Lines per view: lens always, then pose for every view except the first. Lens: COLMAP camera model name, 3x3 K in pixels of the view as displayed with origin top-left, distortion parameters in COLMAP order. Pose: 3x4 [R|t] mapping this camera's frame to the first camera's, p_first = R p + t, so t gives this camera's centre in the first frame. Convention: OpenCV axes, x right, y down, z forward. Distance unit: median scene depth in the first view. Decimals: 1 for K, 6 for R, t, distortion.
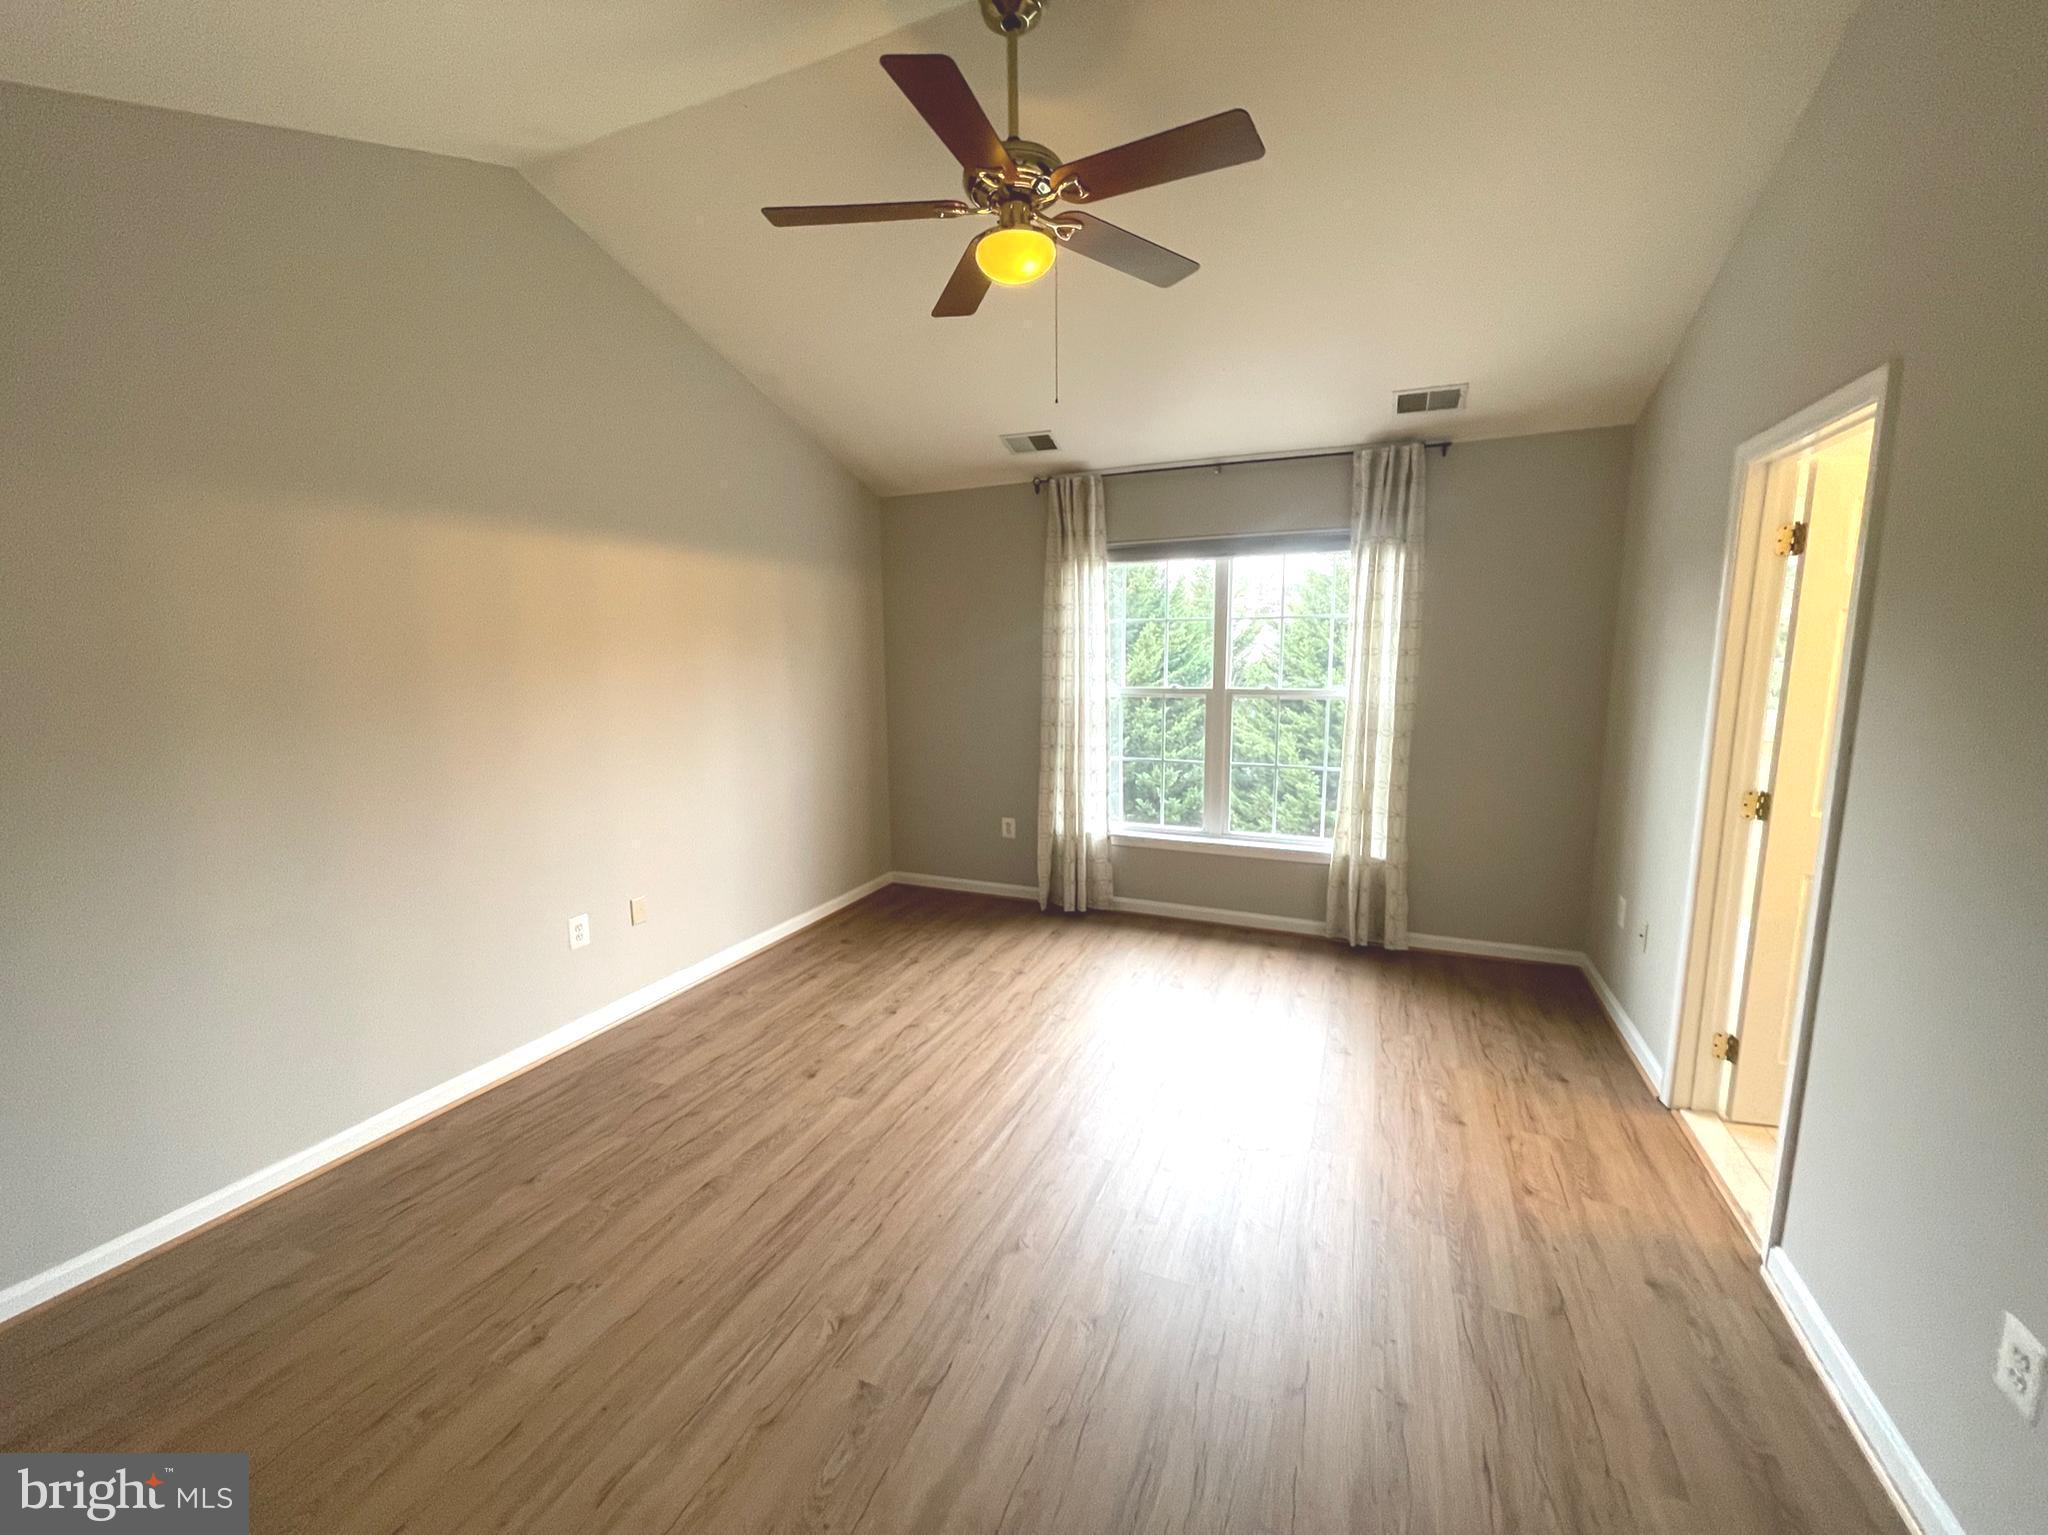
lens RADIAL K [[832.3, 0, 1020.7], [0, 832.3, 770.0], [0, 0, 1]] dist [-0.000410, -0.000108]
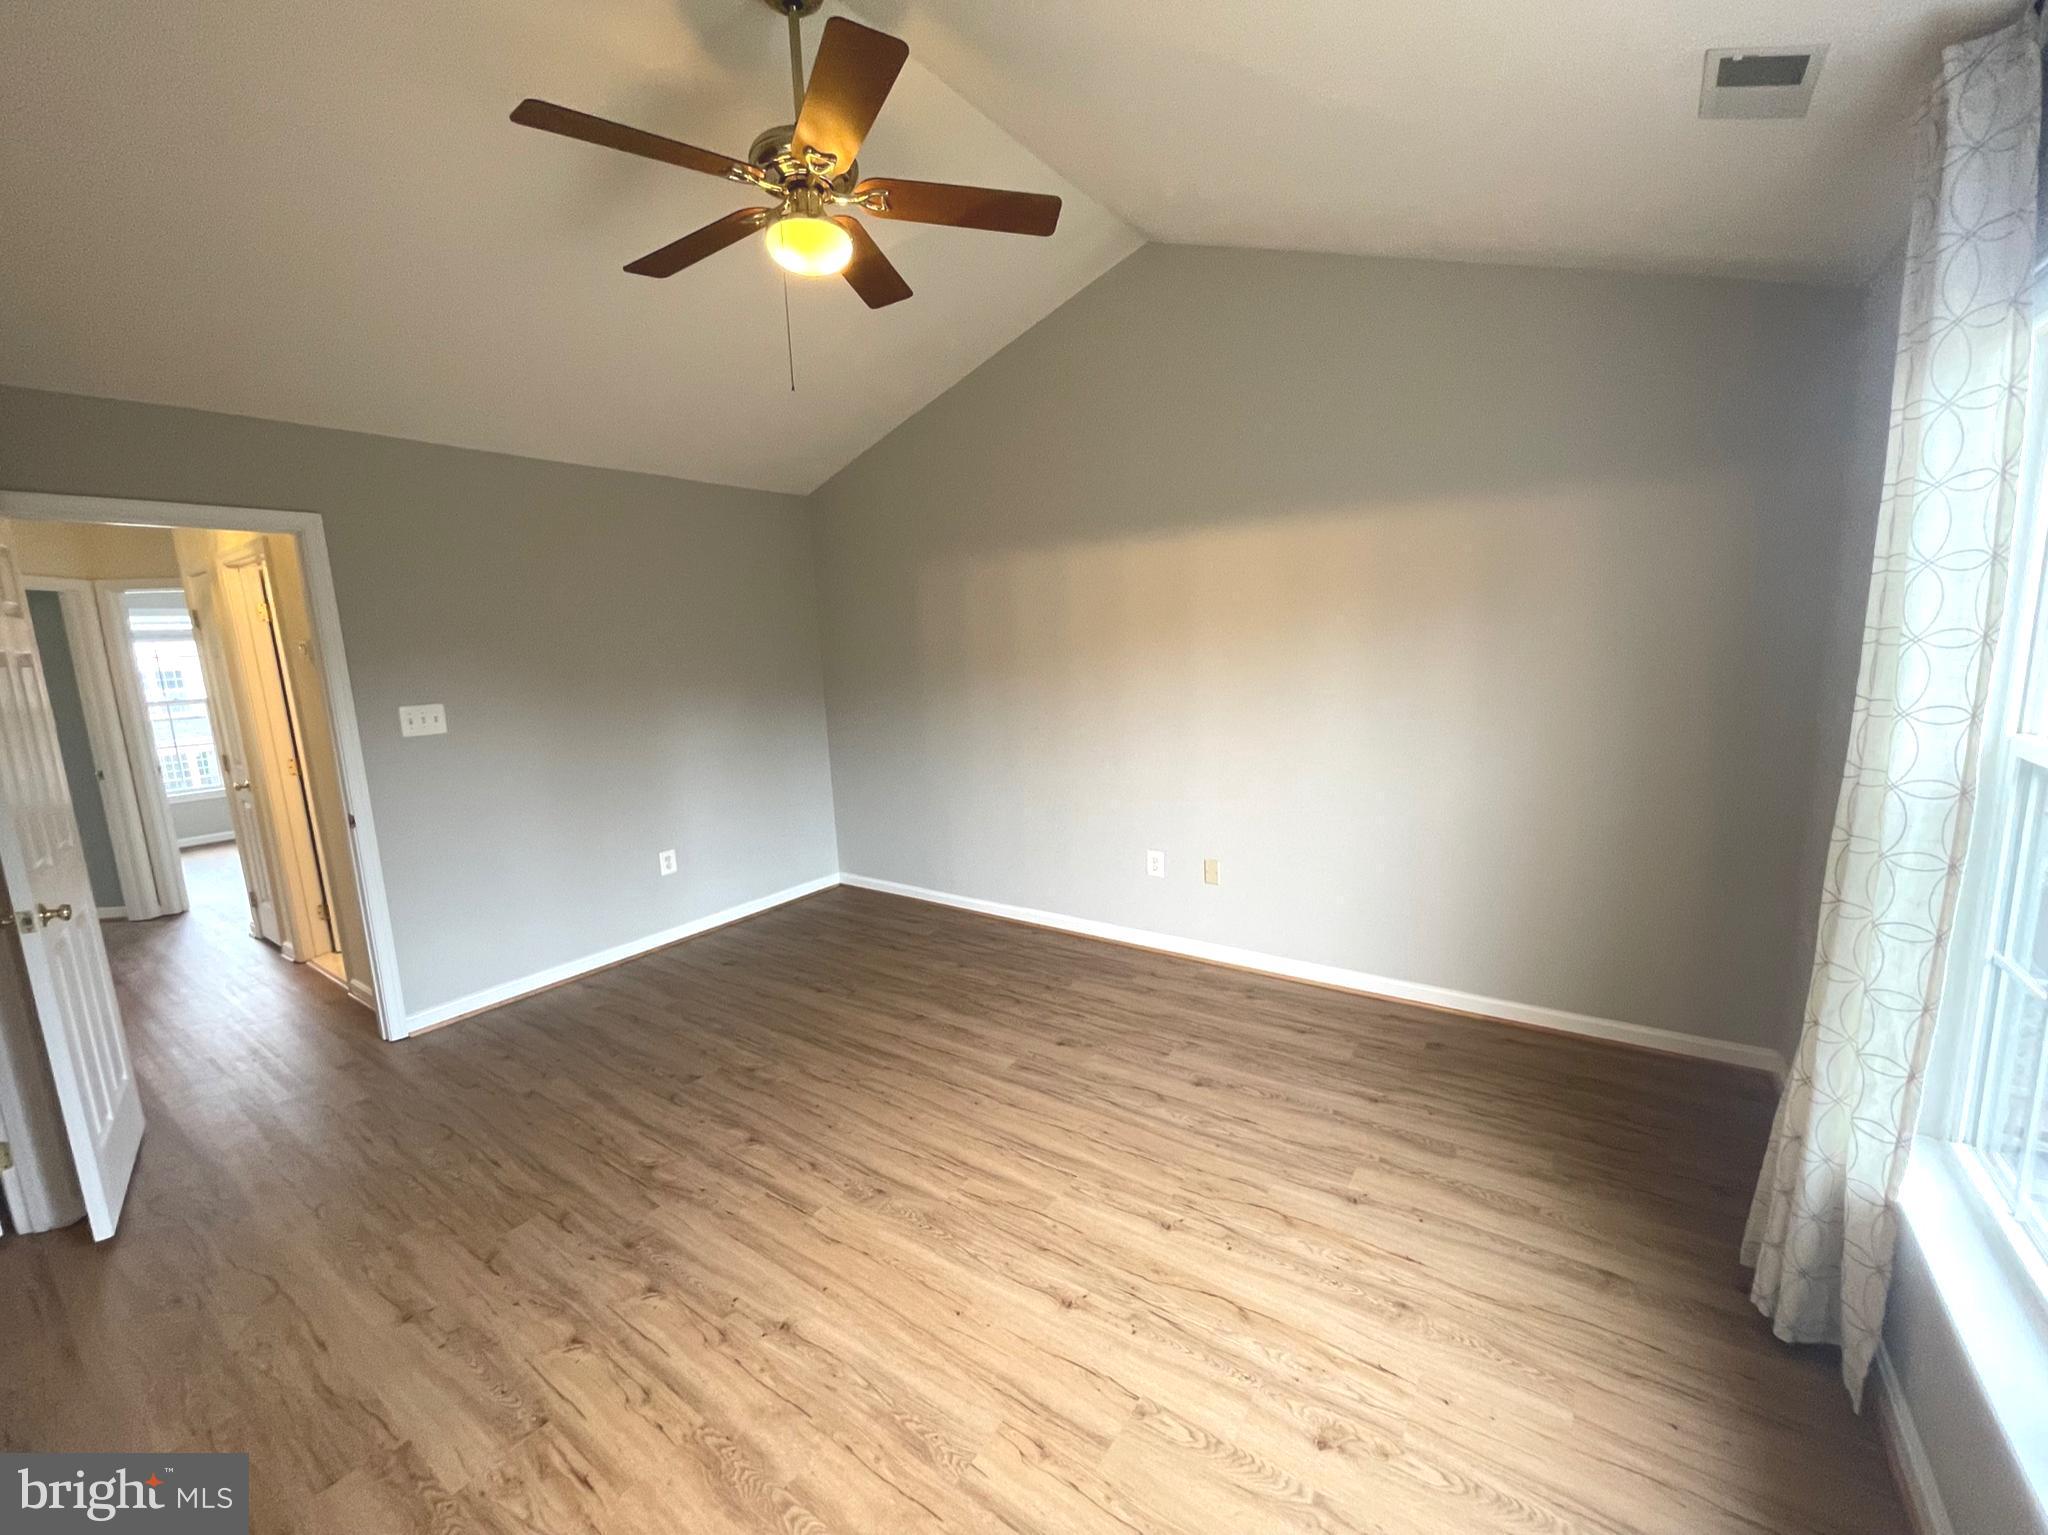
lens RADIAL K [[832.3, 0, 1020.7], [0, 832.3, 770.0], [0, 0, 1]] dist [-0.000410, -0.000108]
pose [[-0.212139, 0.176448, -0.961178, 0.607875], [-0.104789, 0.973786, 0.201891, -0.152458], [0.971605, 0.143549, -0.188088, 0.936010]]
